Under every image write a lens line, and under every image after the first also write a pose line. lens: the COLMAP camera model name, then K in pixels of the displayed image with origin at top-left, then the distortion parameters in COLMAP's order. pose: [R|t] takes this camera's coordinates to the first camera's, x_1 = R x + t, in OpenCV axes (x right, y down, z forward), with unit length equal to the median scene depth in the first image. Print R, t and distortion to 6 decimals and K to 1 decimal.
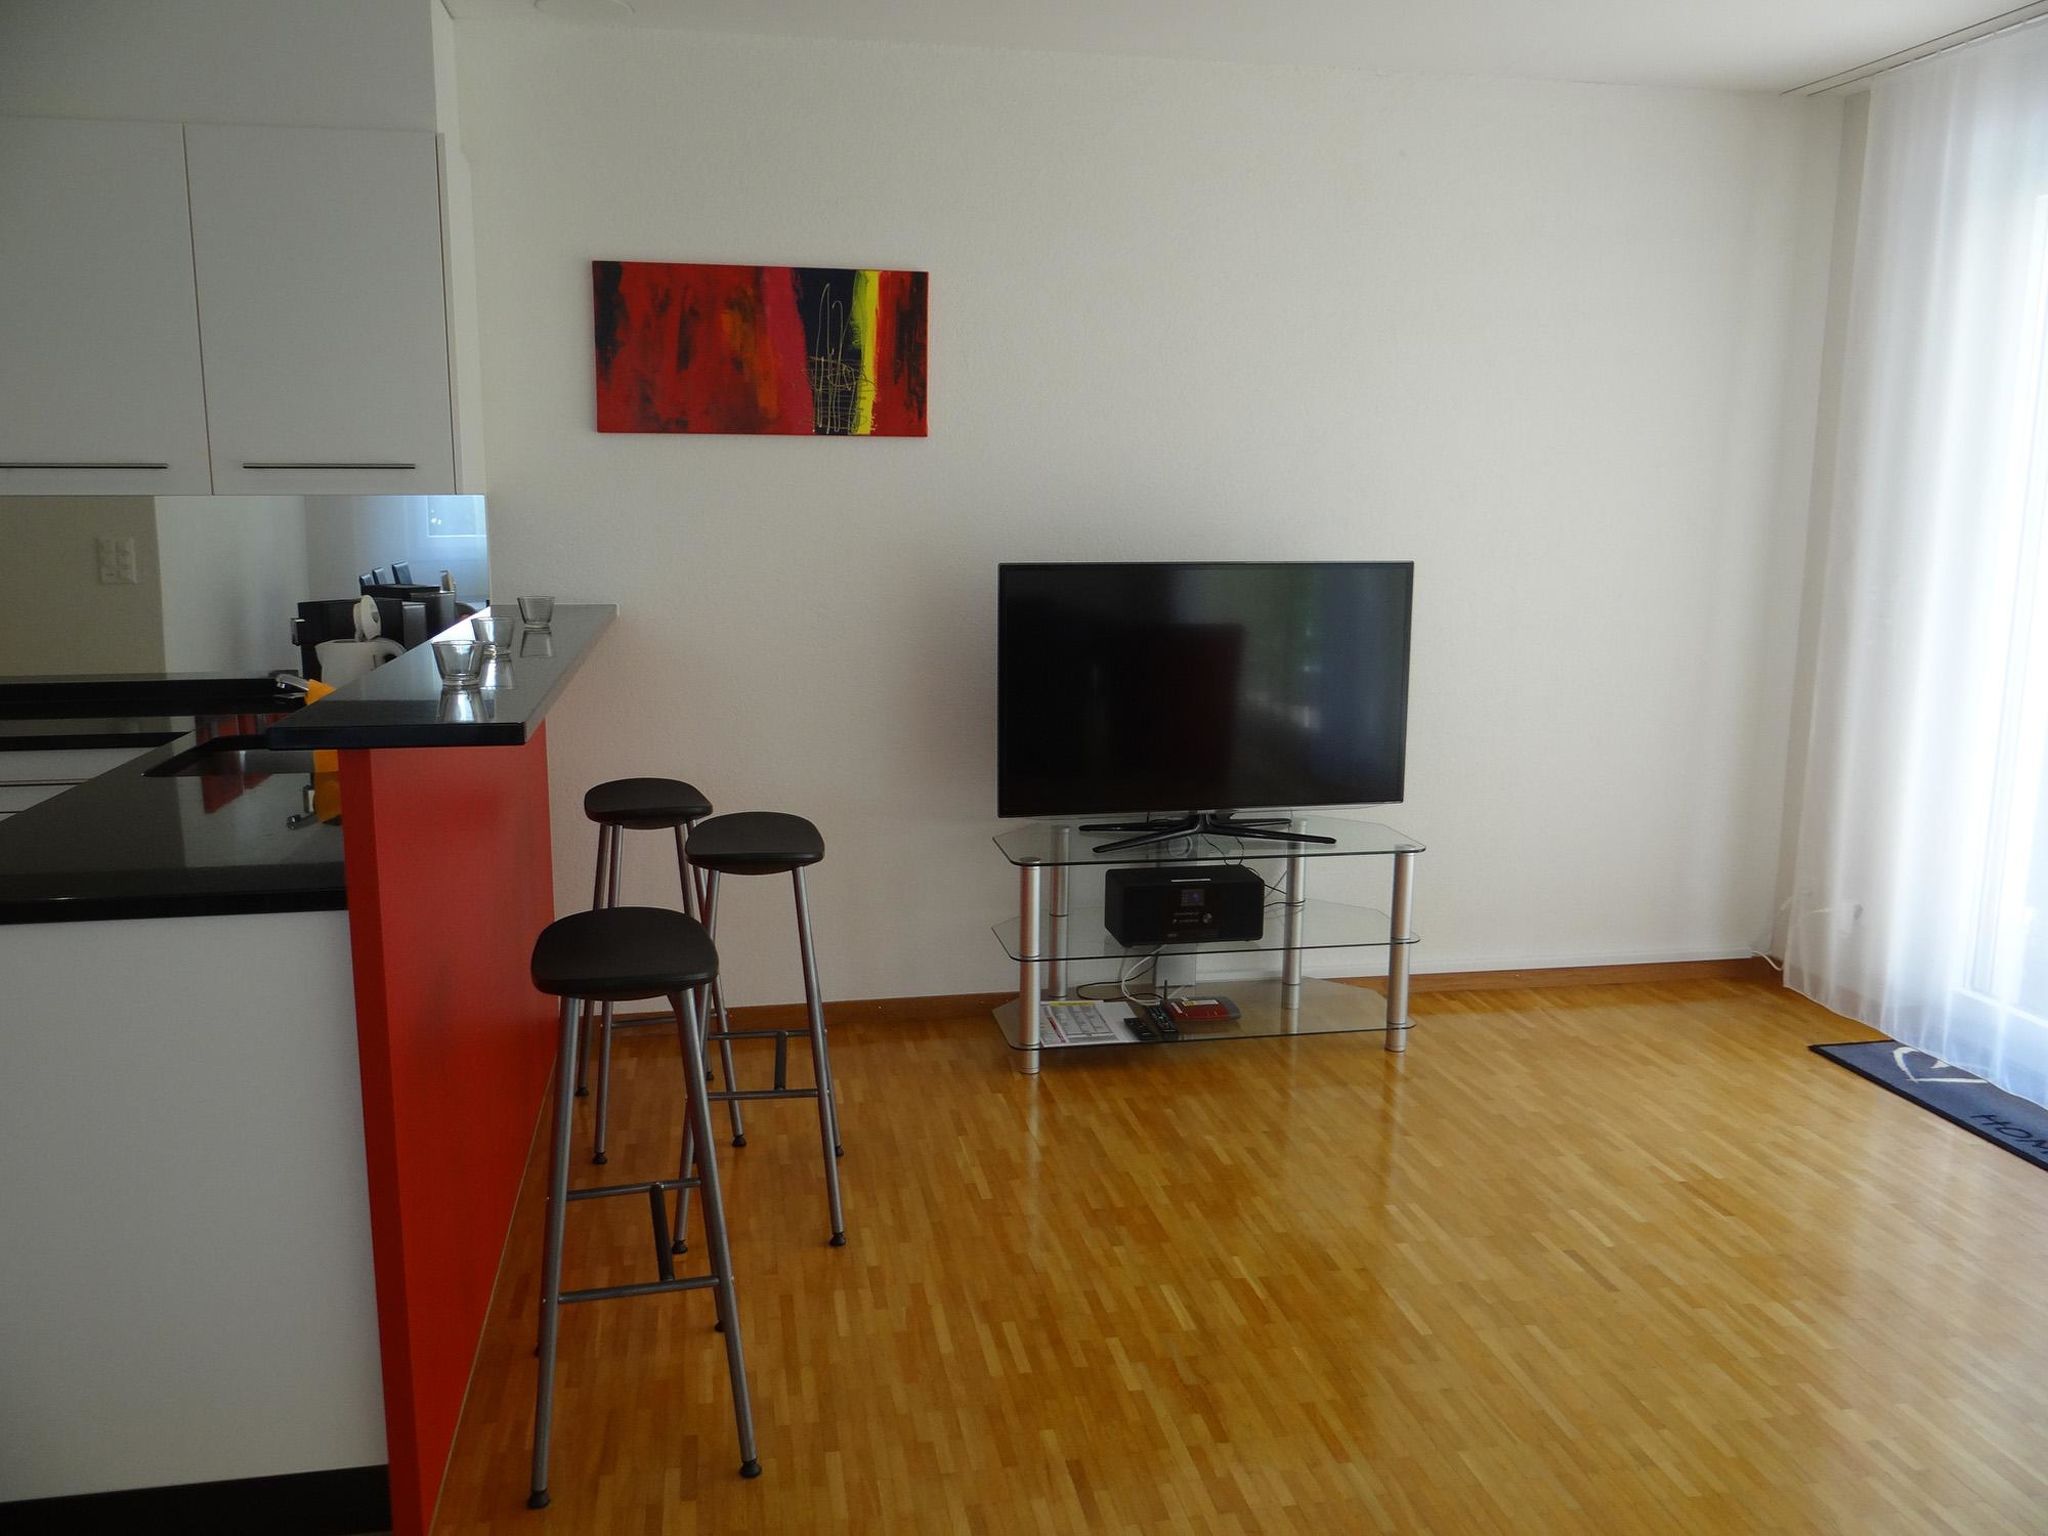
lens RADIAL K [[1616.9, 0, 1029.0], [0, 1616.9, 755.0], [0, 0, 1]] dist [-0.003846, -0.002130]
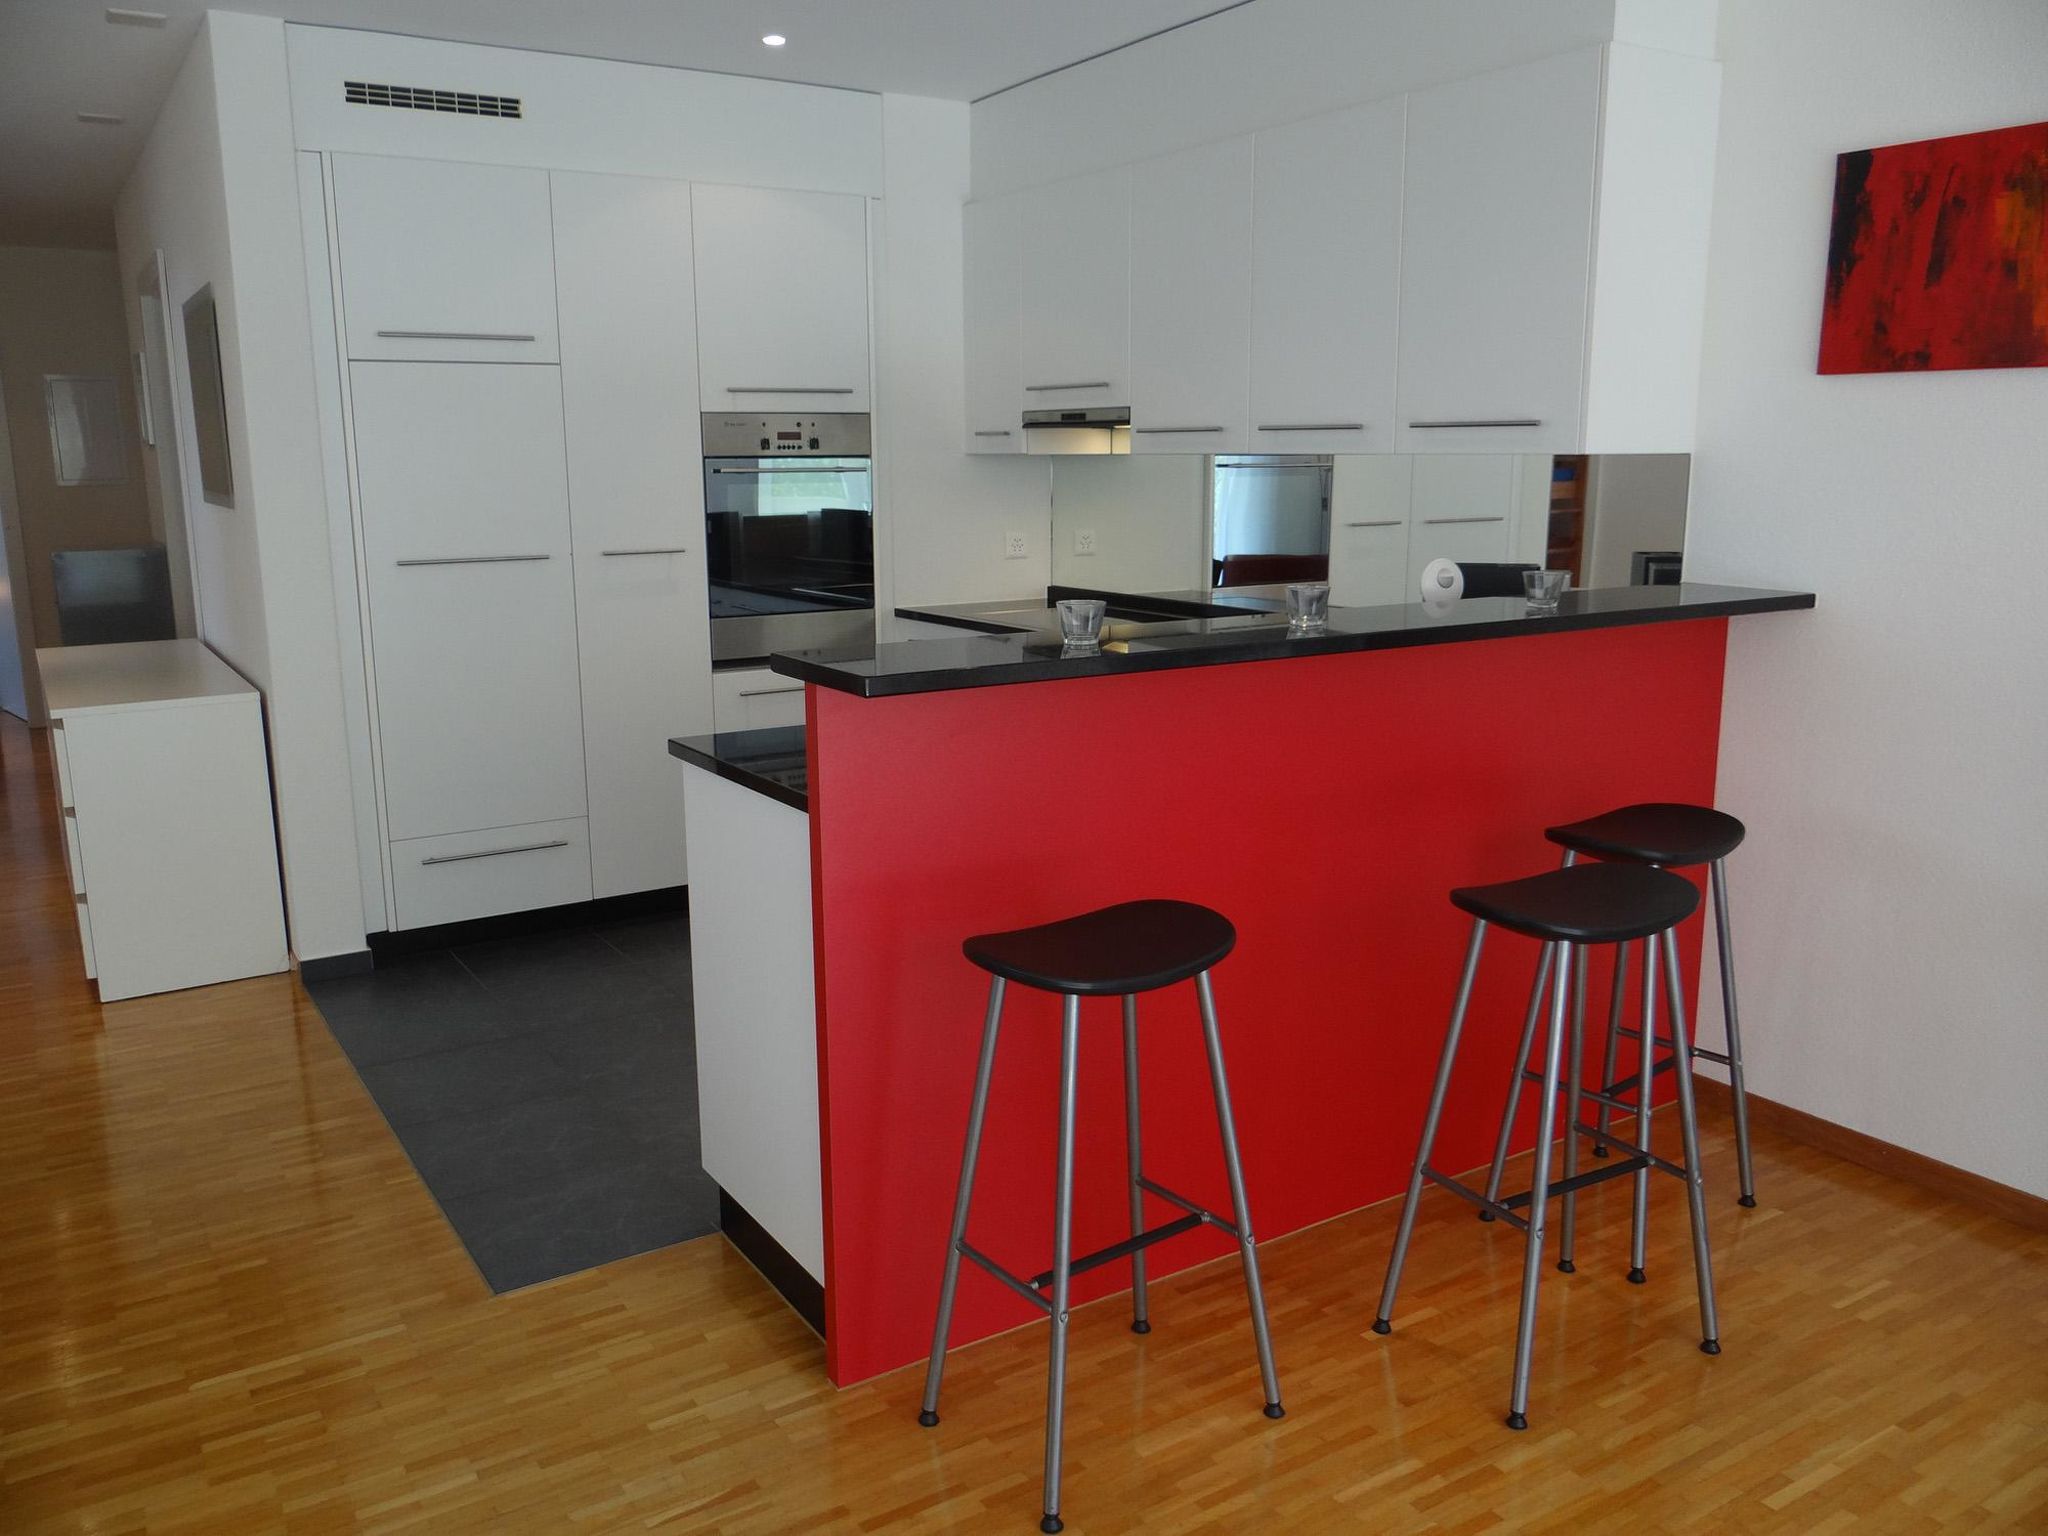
lens RADIAL K [[1611.3, 0, 1019.5], [0, 1611.3, 765.3], [0, 0, 1]] dist [-0.004145, -0.004254]
pose [[0.364903, 0.177105, -0.914046, 0.343193], [-0.148280, 0.980265, 0.130740, -0.056768], [0.919162, 0.087827, 0.383963, 0.352781]]
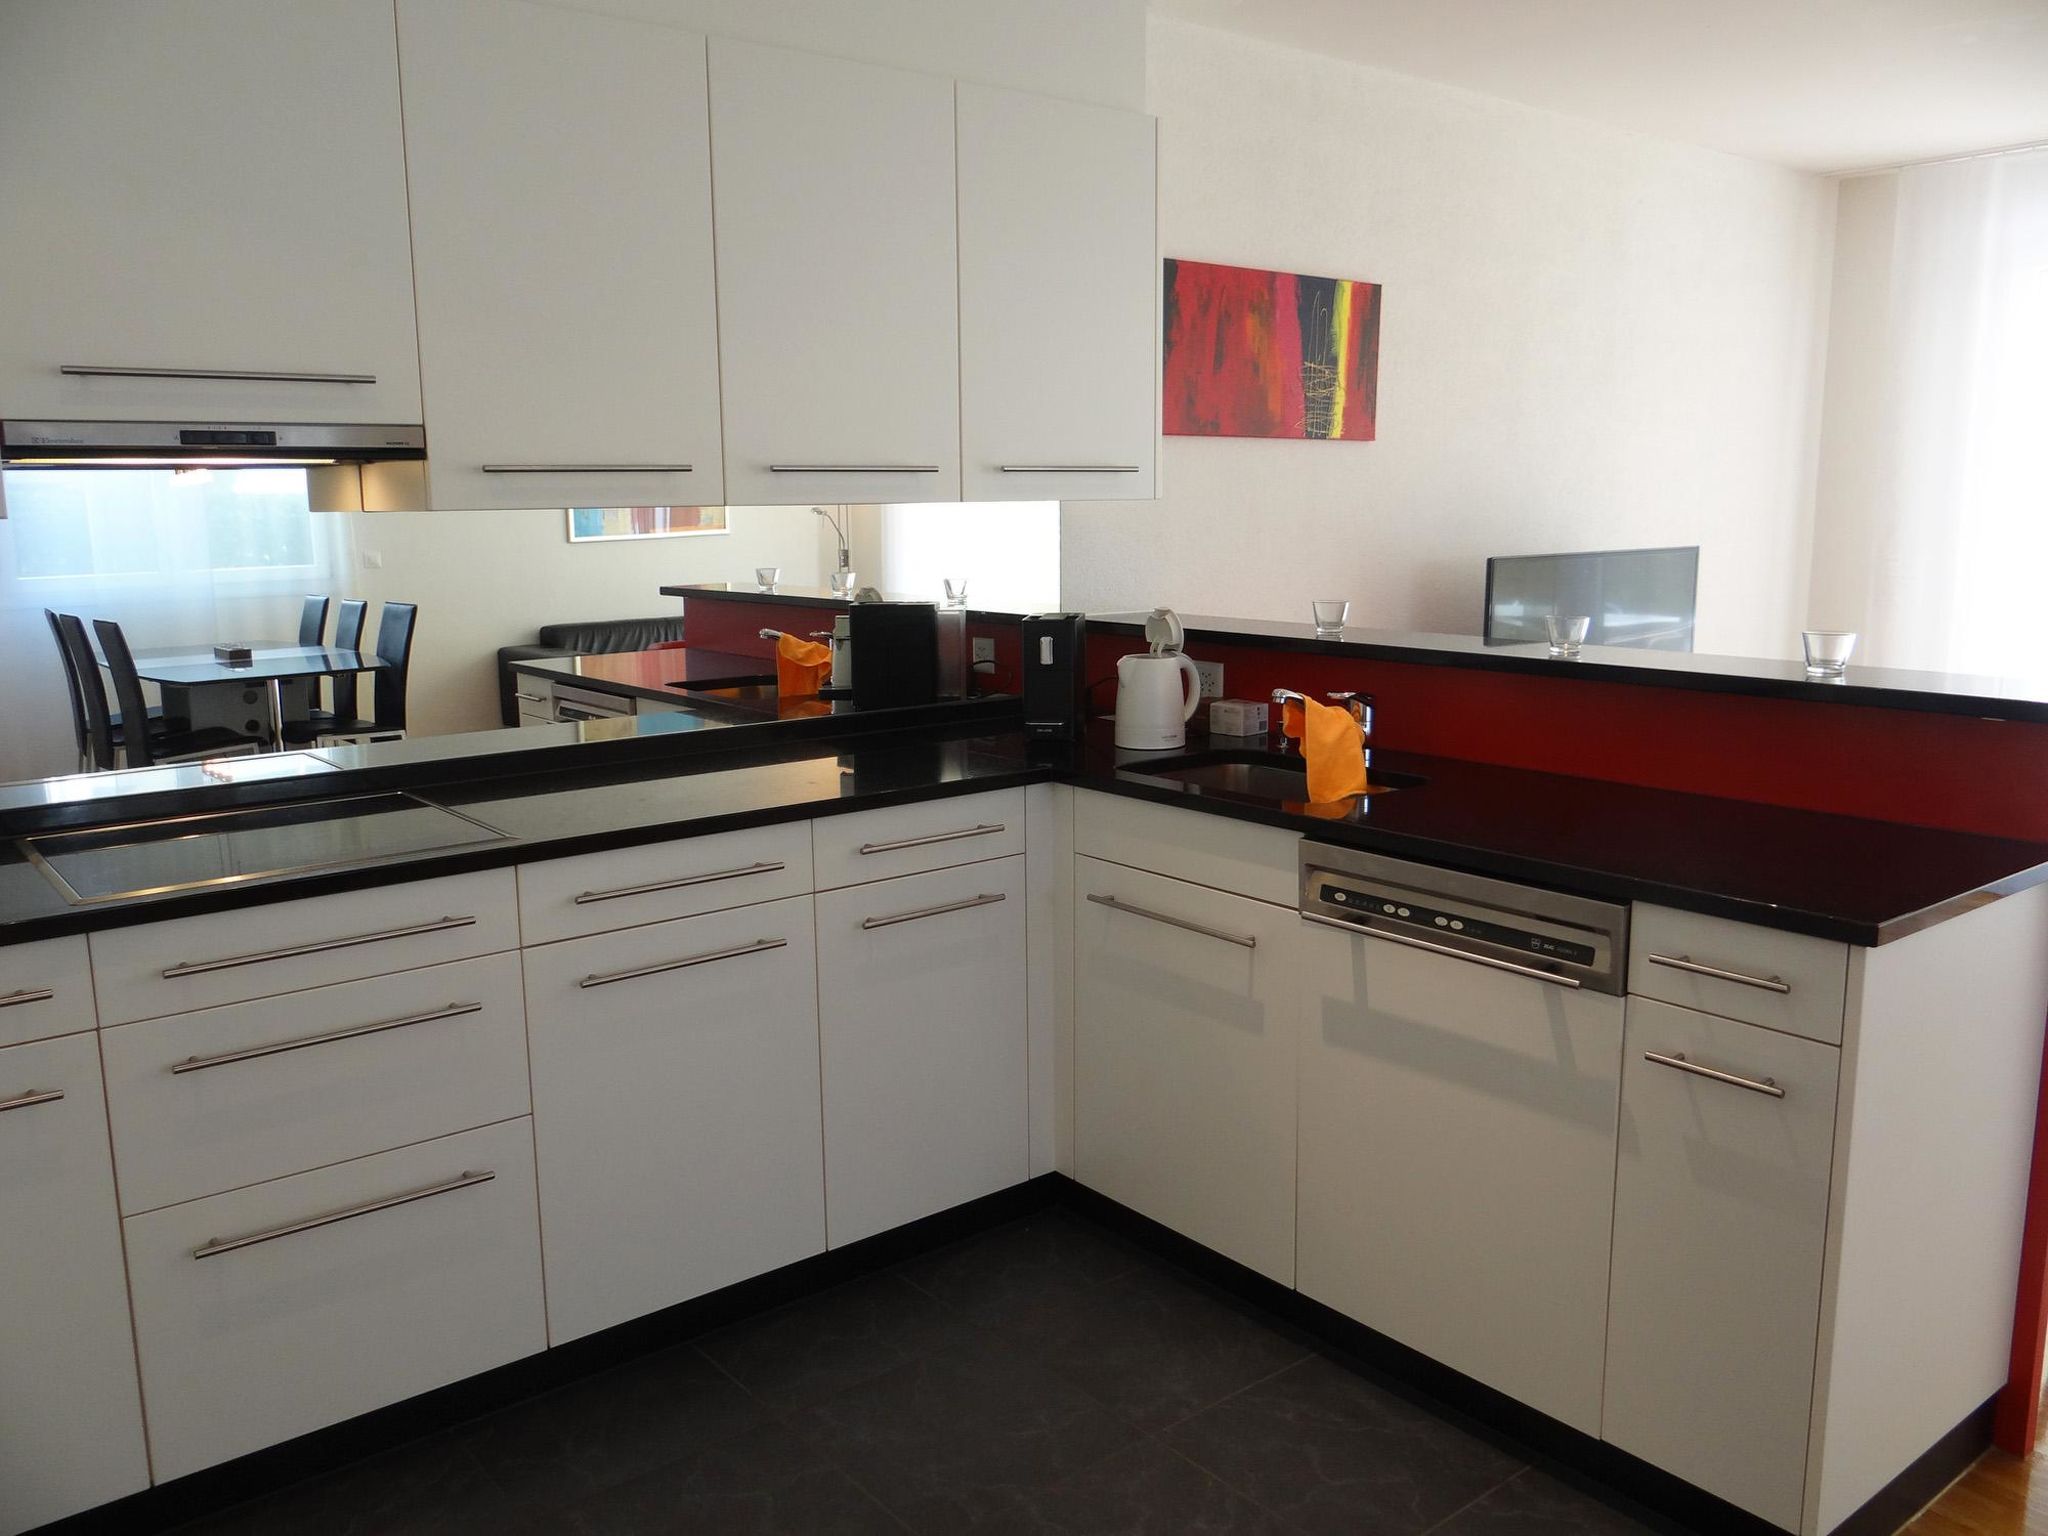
lens RADIAL K [[1611.3, 0, 1019.5], [0, 1611.3, 765.3], [0, 0, 1]] dist [-0.004145, -0.004254]
pose [[0.886108, -0.087187, 0.455205, -0.790257], [0.087119, 0.995973, 0.021176, -0.029665], [-0.455218, 0.020893, 0.890135, 0.181642]]
